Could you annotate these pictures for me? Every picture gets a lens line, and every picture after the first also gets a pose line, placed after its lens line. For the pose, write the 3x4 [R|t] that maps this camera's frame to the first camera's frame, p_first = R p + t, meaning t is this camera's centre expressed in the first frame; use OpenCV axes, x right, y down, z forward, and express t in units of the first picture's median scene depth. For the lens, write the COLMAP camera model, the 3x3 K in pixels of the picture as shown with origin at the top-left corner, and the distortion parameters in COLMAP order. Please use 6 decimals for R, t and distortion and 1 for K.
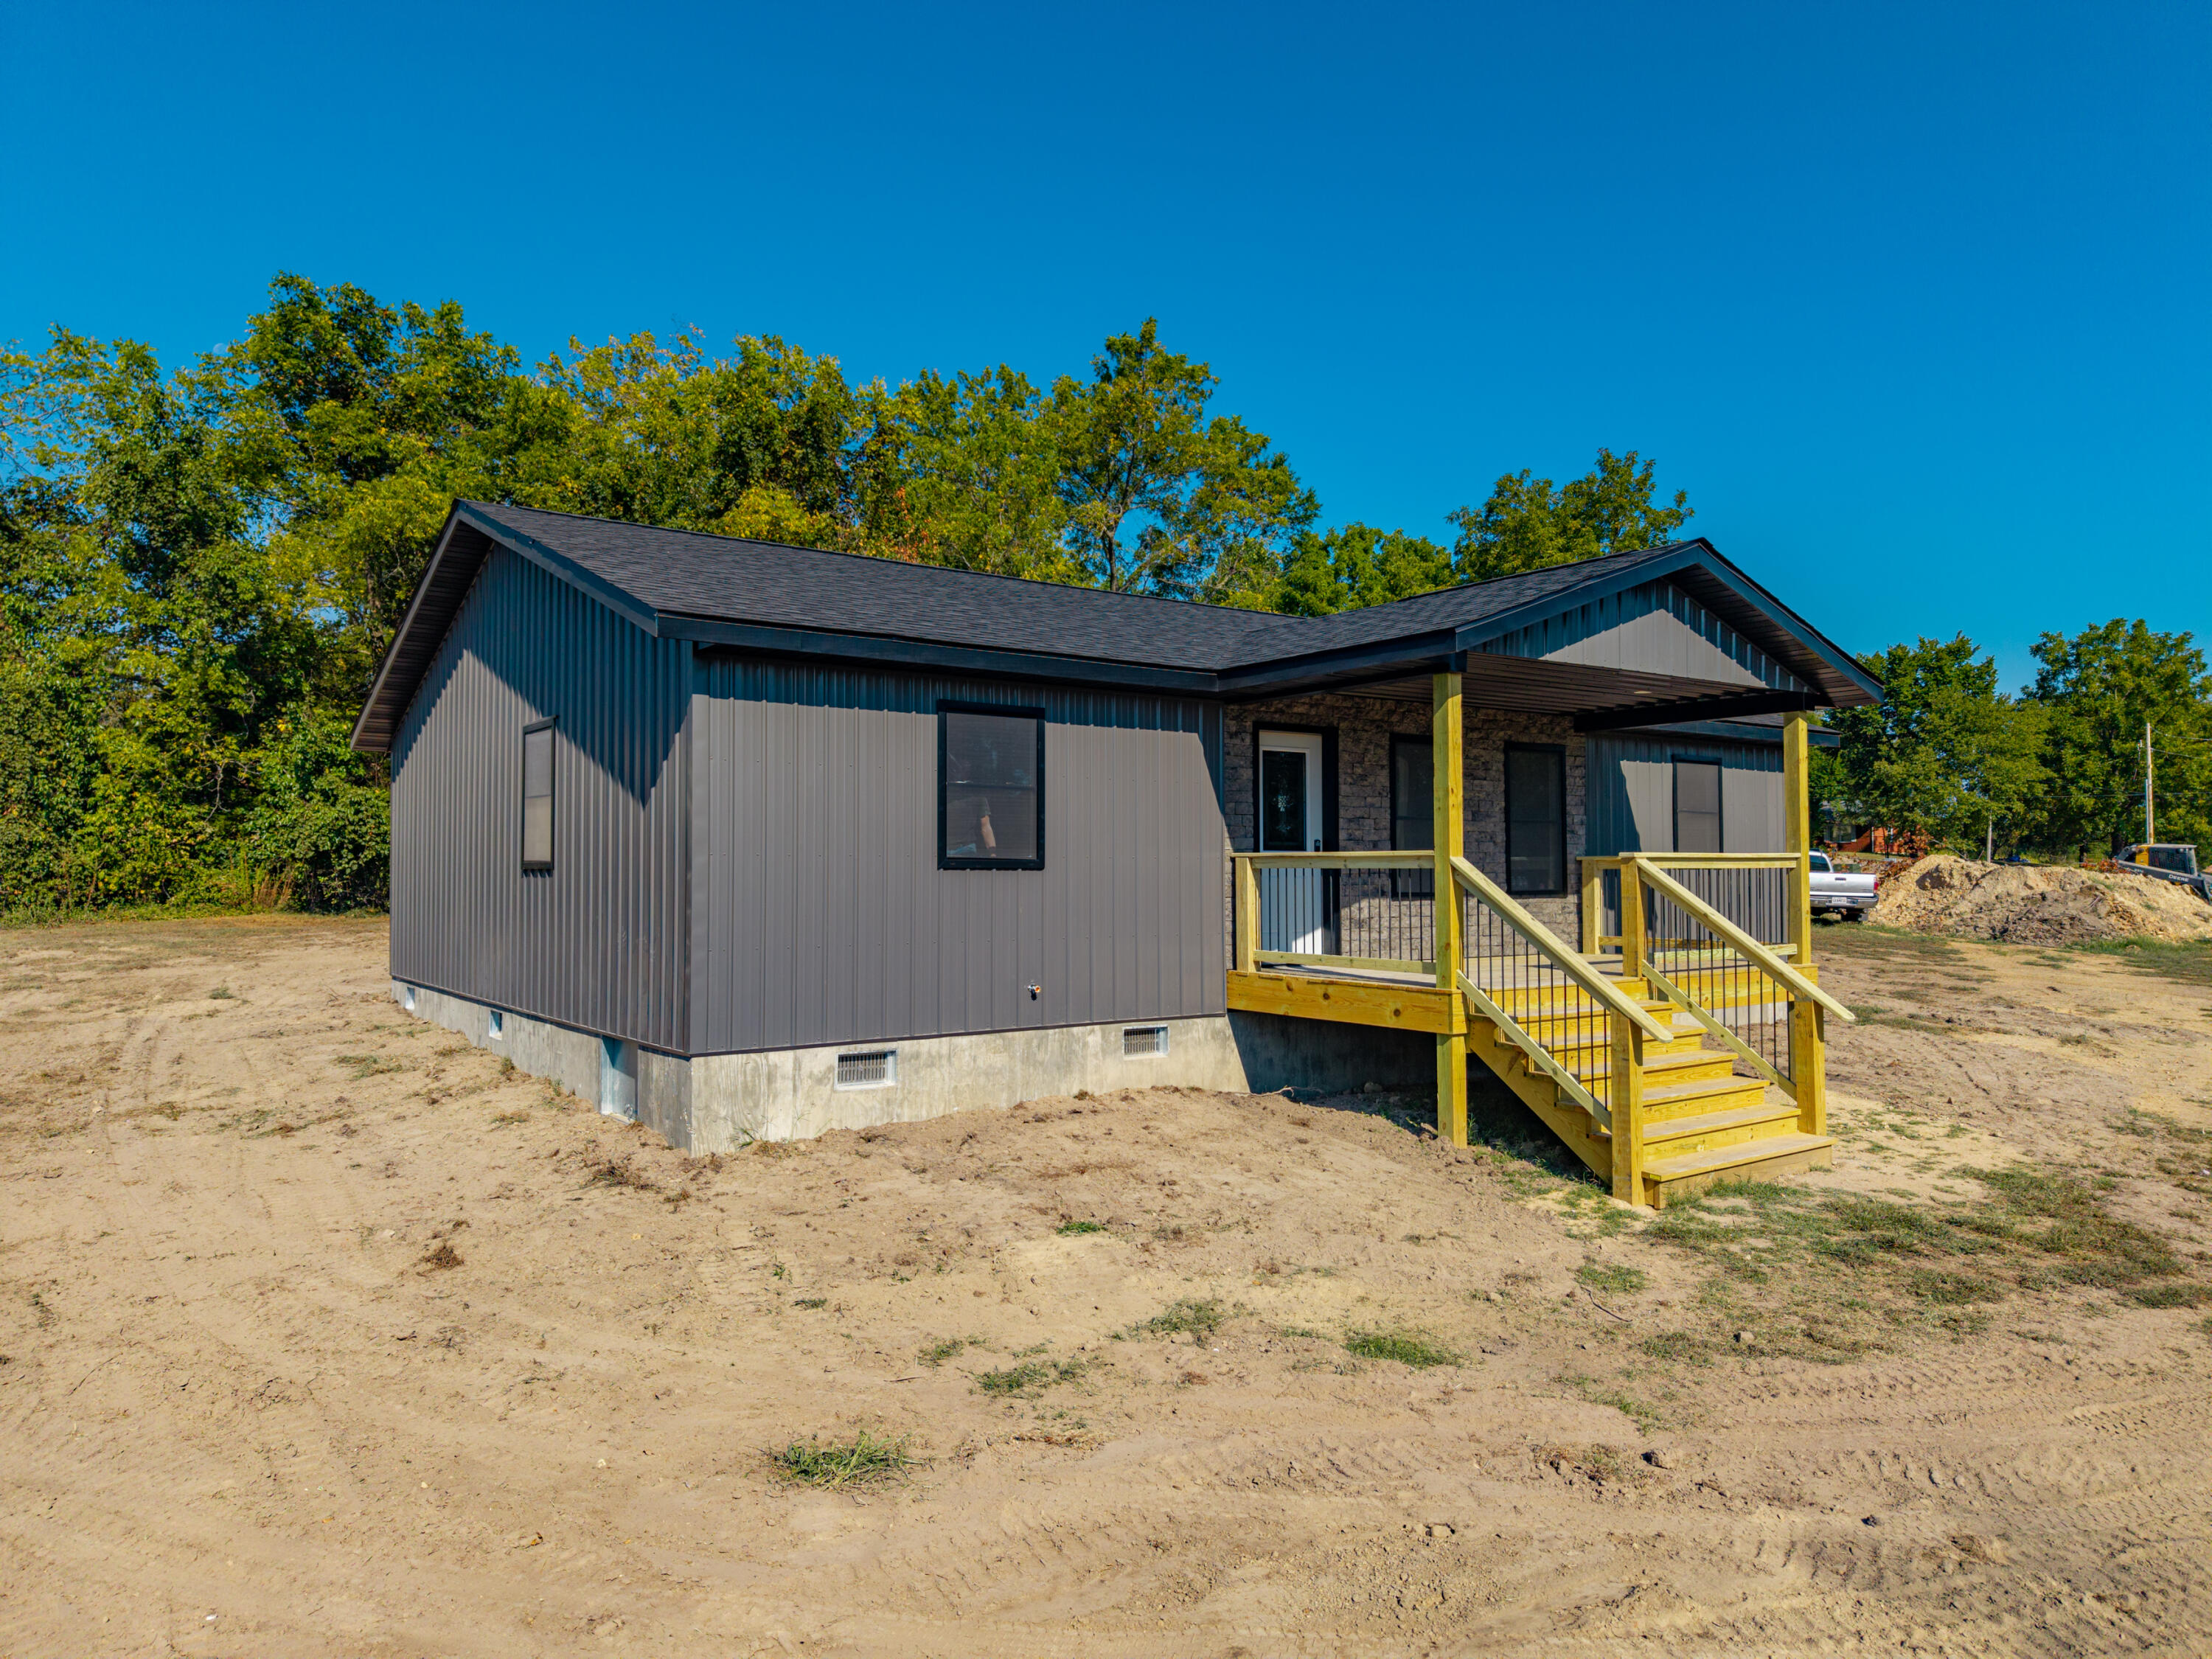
lens RADIAL K [[1497.5, 0, 1097.8], [0, 1497.5, 857.7], [0, 0, 1]] dist [0.026245, 0.001266]
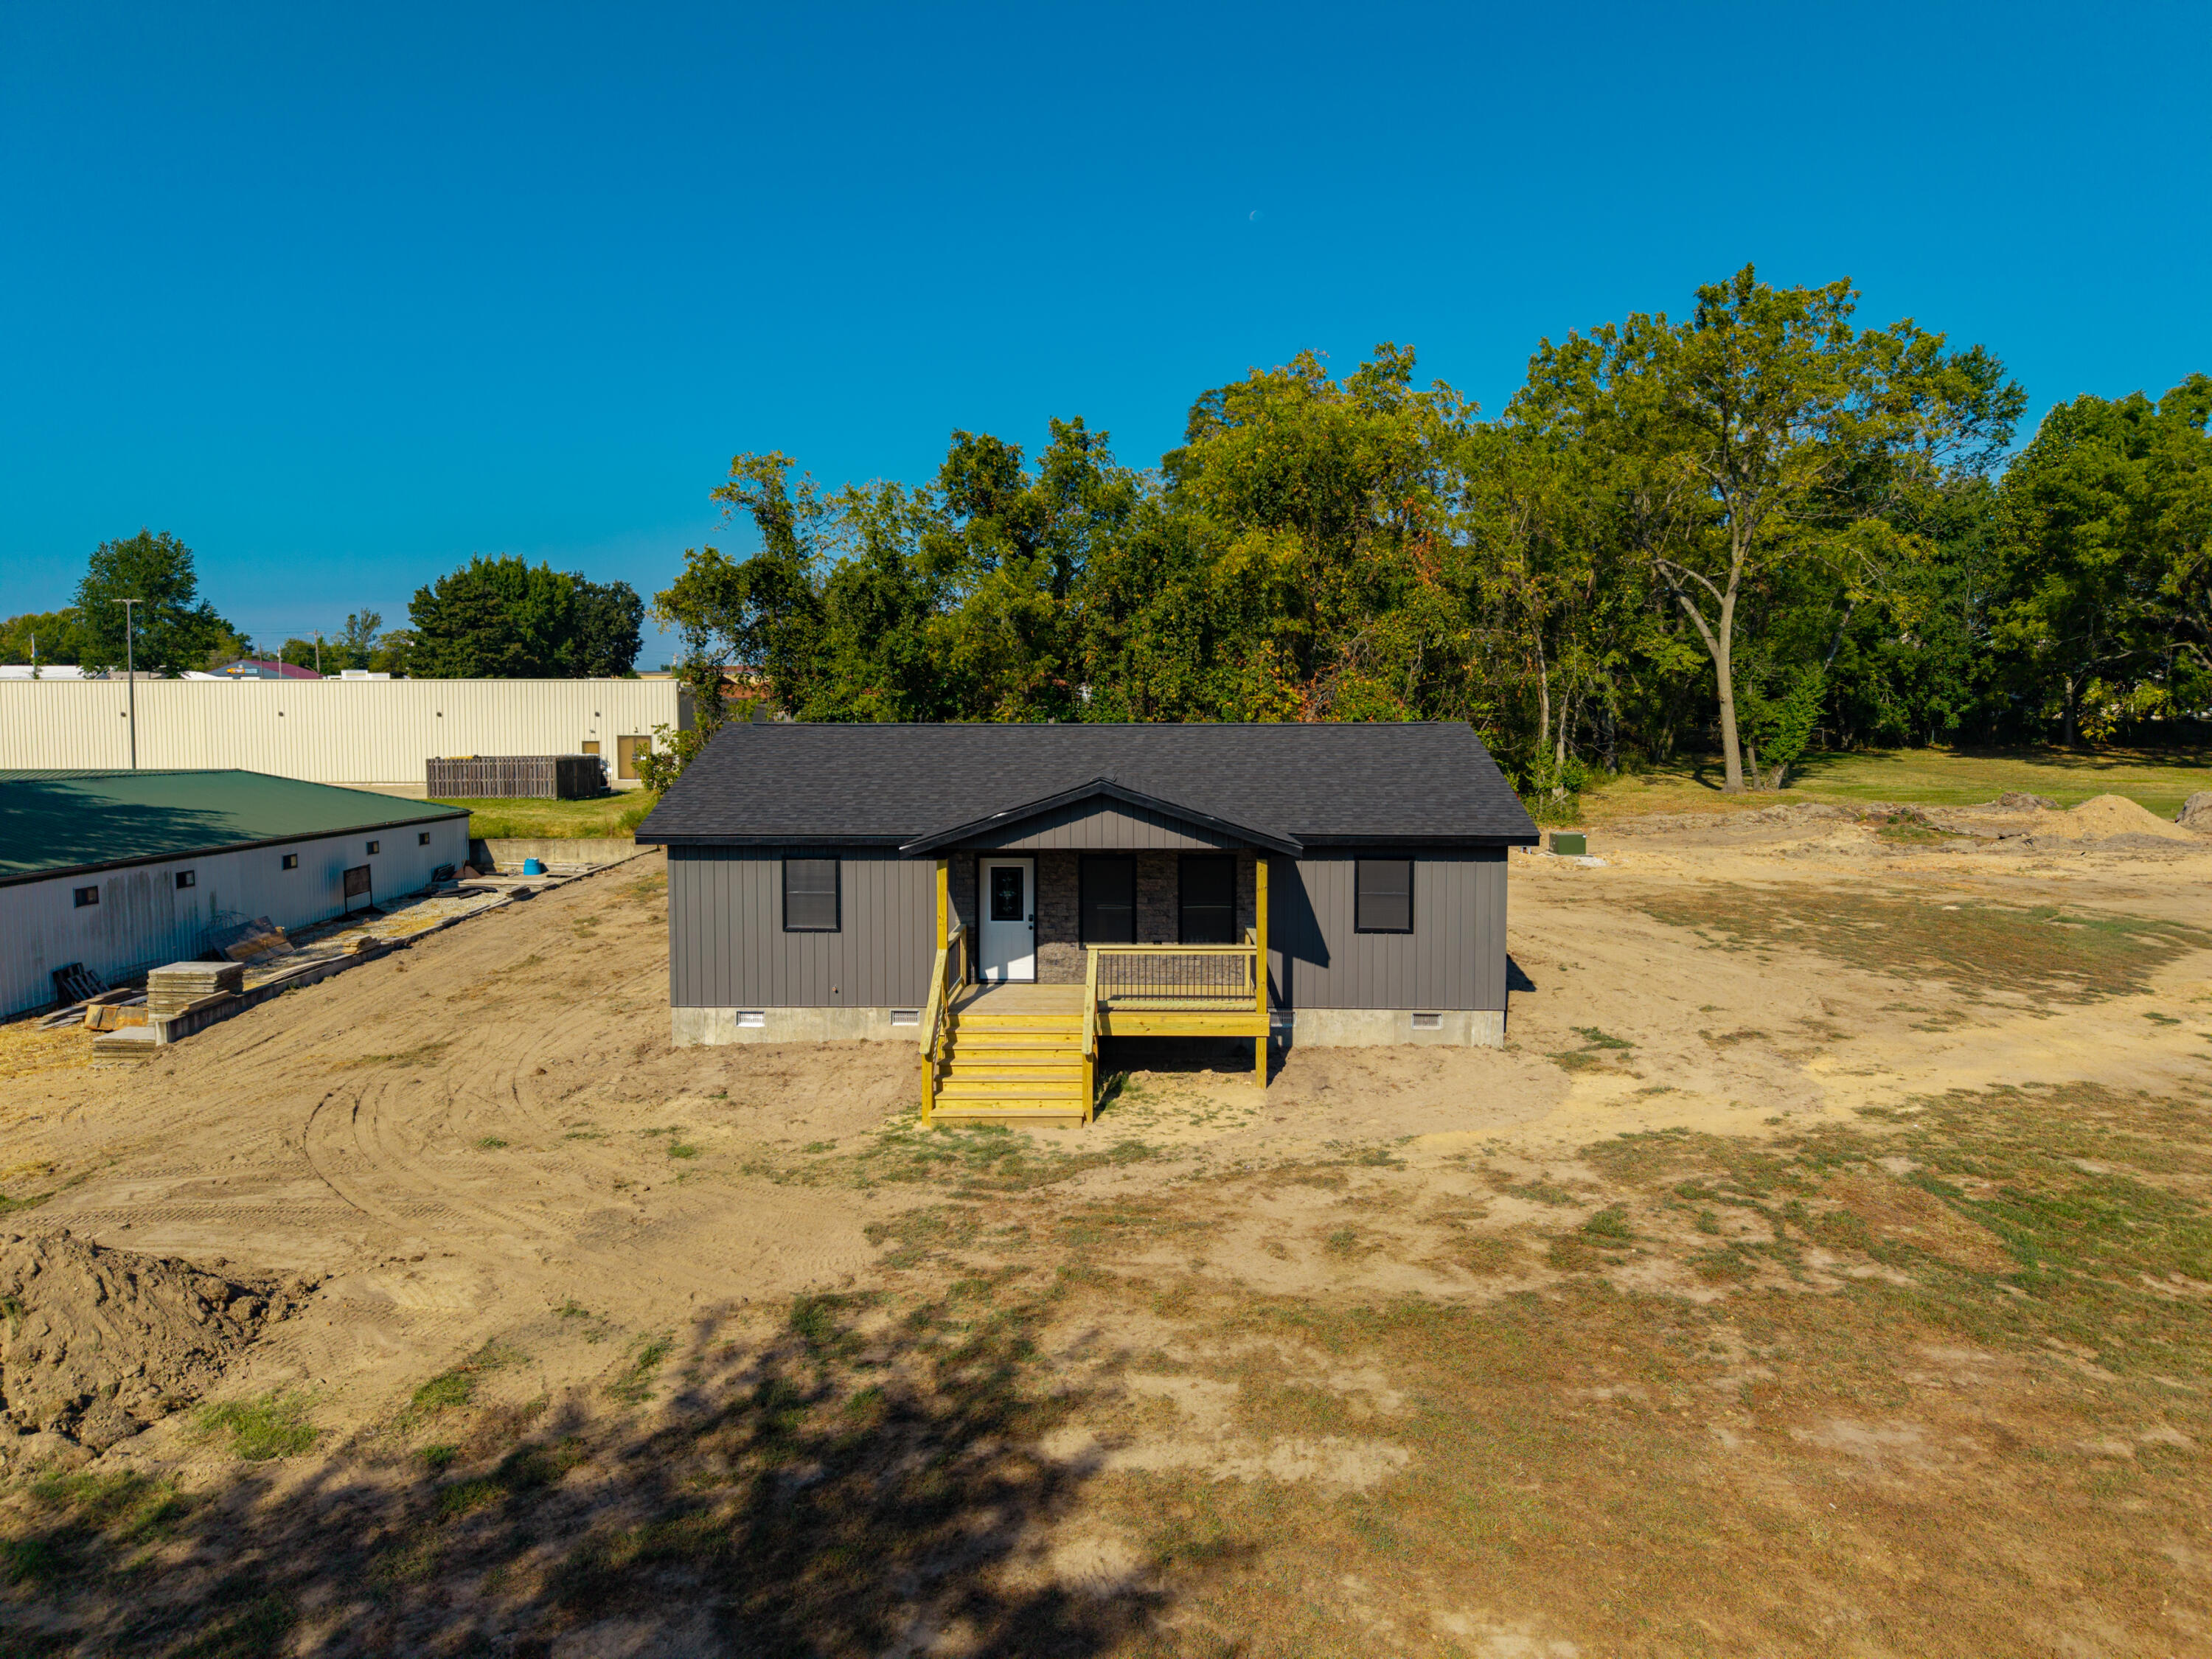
lens RADIAL K [[1584.0, 0, 1107.7], [0, 1584.0, 741.0], [0, 0, 1]] dist [0.062699, -0.063915]
pose [[0.783942, 0.012554, -0.620707, 0.653841], [0.006787, 0.999563, 0.028788, -0.128288], [0.620797, -0.026781, 0.783514, -0.203247]]
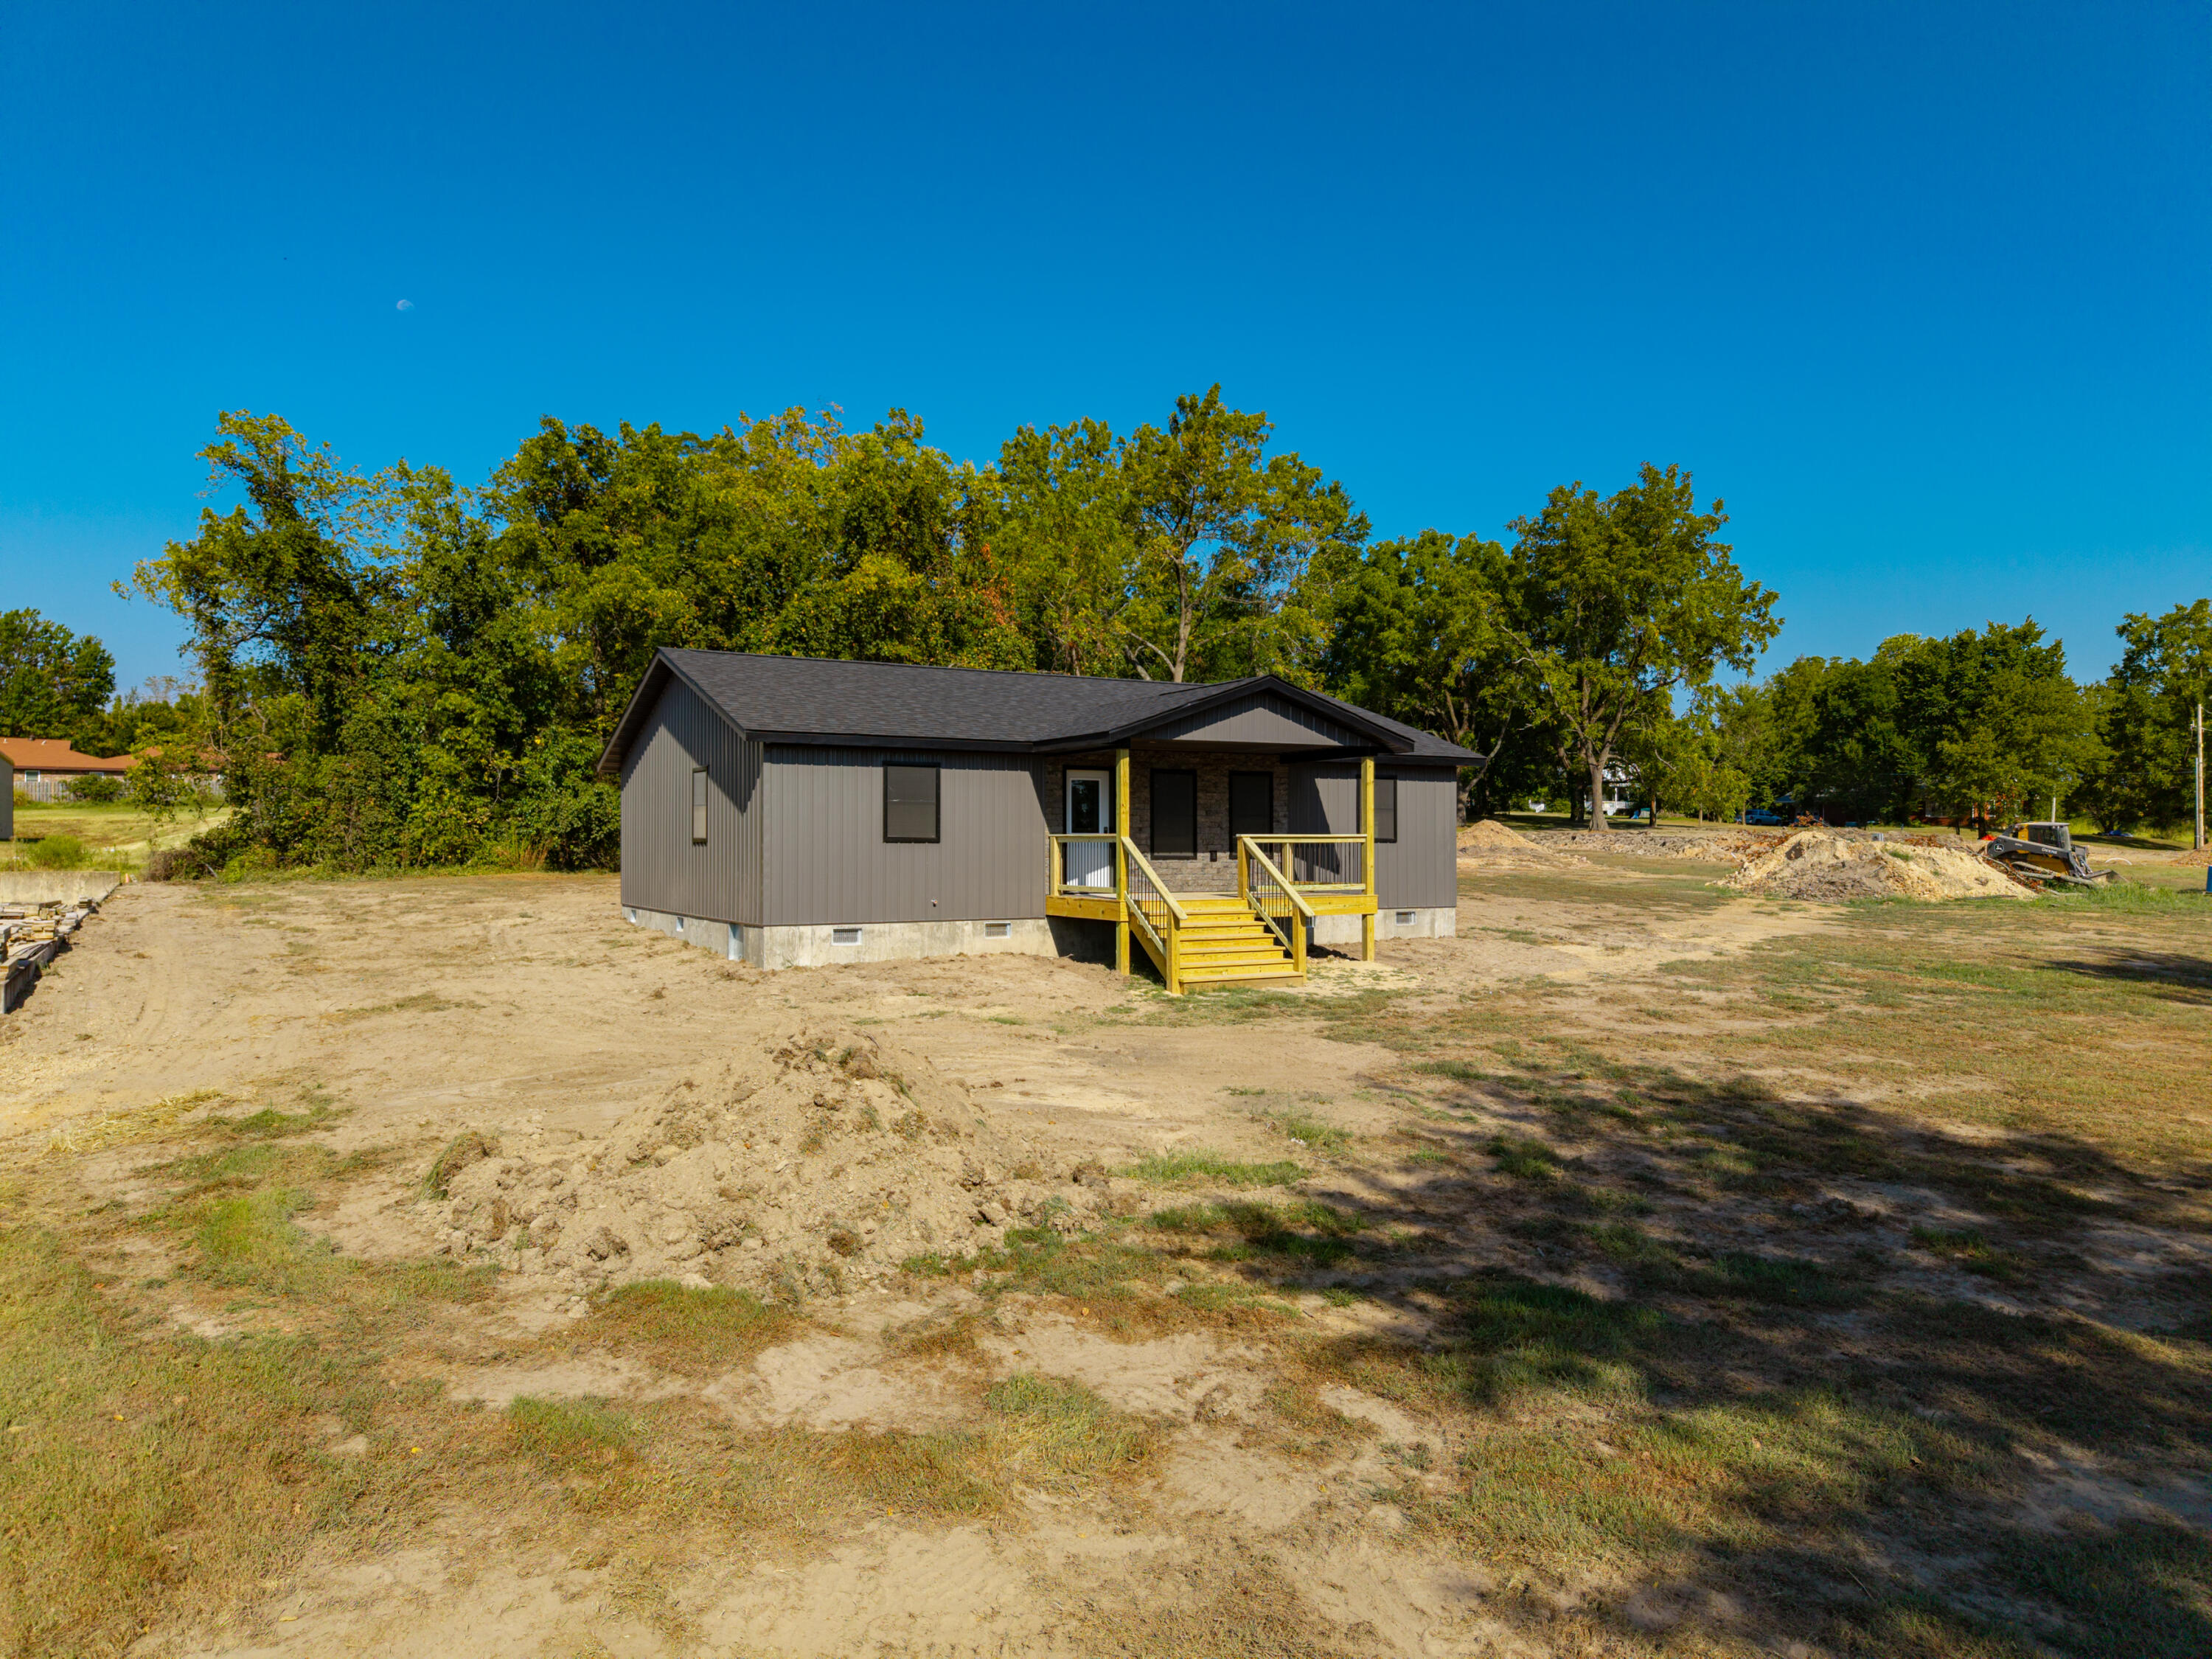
lens RADIAL K [[1531.7, 0, 1106.0], [0, 1531.7, 829.5], [0, 0, 1]] dist [0.043333, -0.002540]
pose [[0.993695, 0.000667, -0.112118, 0.167322], [-0.000685, 1.000000, -0.000129, -0.003903], [0.112118, 0.000205, 0.993695, -0.412943]]
